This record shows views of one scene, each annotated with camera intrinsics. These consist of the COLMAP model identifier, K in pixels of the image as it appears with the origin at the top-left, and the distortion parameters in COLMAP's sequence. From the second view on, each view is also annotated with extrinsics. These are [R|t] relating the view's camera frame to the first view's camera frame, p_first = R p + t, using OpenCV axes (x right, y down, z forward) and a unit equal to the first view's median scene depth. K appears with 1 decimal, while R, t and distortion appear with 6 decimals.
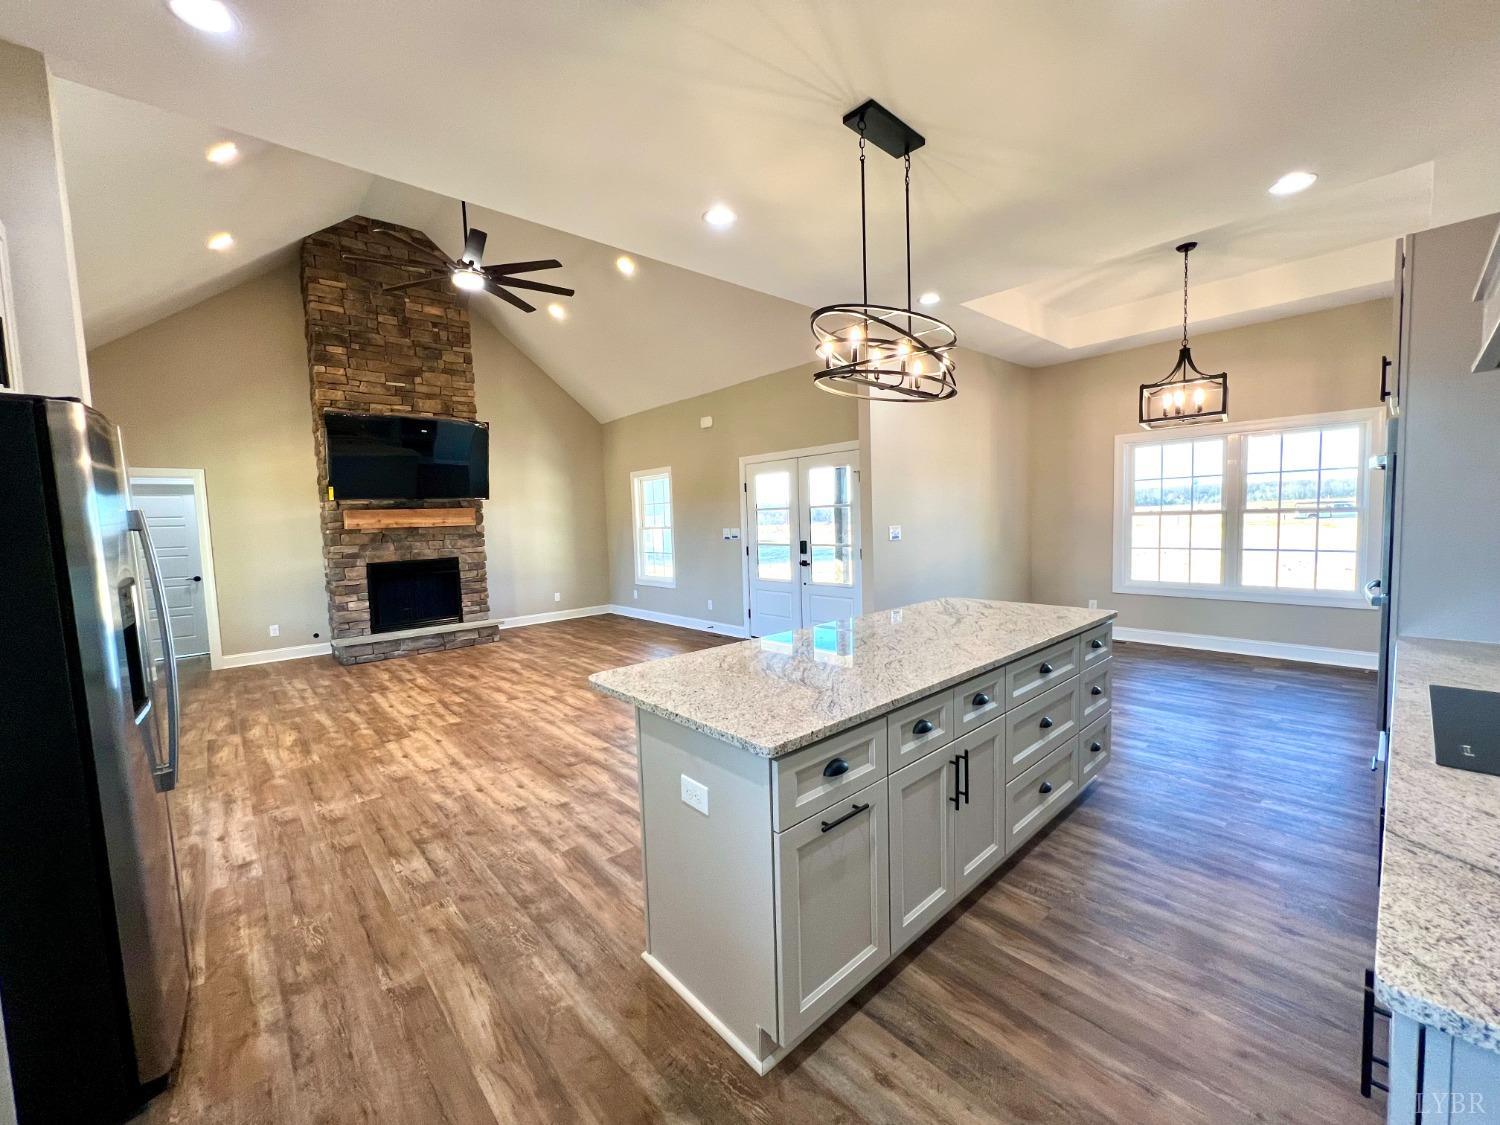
lens RADIAL K [[598.5, 0, 747.4], [0, 598.5, 559.3], [0, 0, 1]] dist [-0.003416, 0.000183]
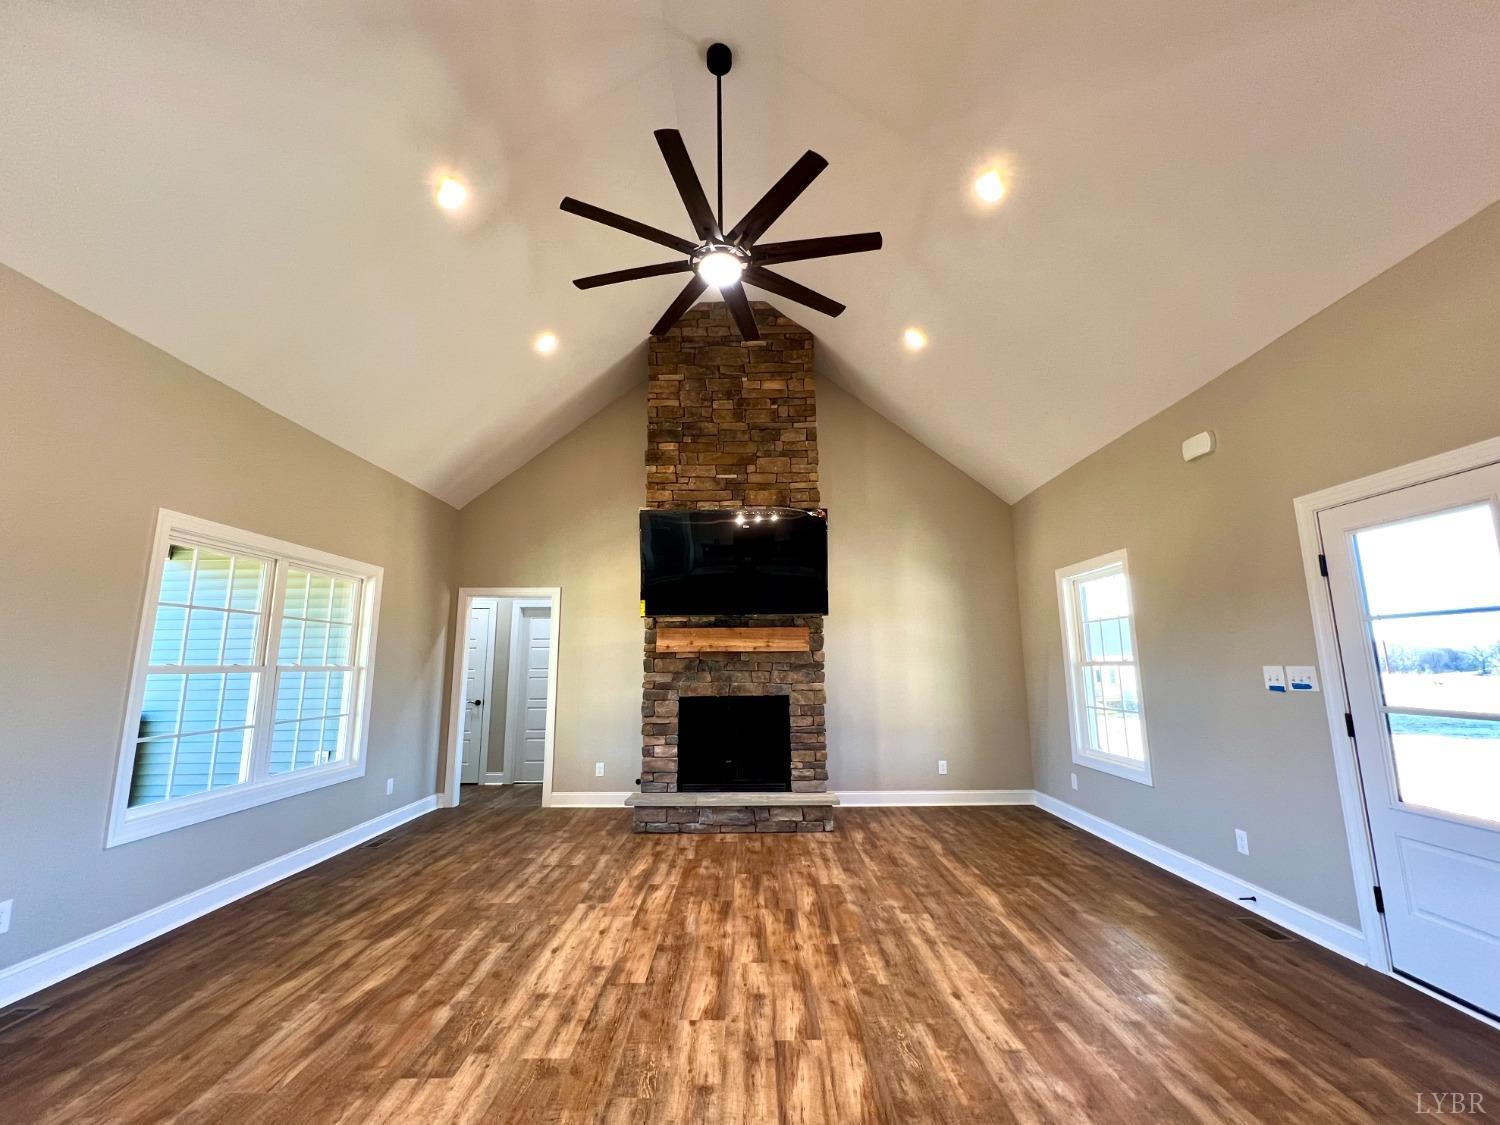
lens RADIAL K [[606.1, 0, 751.7], [0, 606.1, 561.0], [0, 0, 1]] dist [-0.001744, -0.000054]
pose [[0.741085, -0.086293, -0.665842, -0.017899], [-0.065091, 0.977801, -0.199169, -0.015553], [0.668248, 0.190942, 0.719017, 0.454996]]
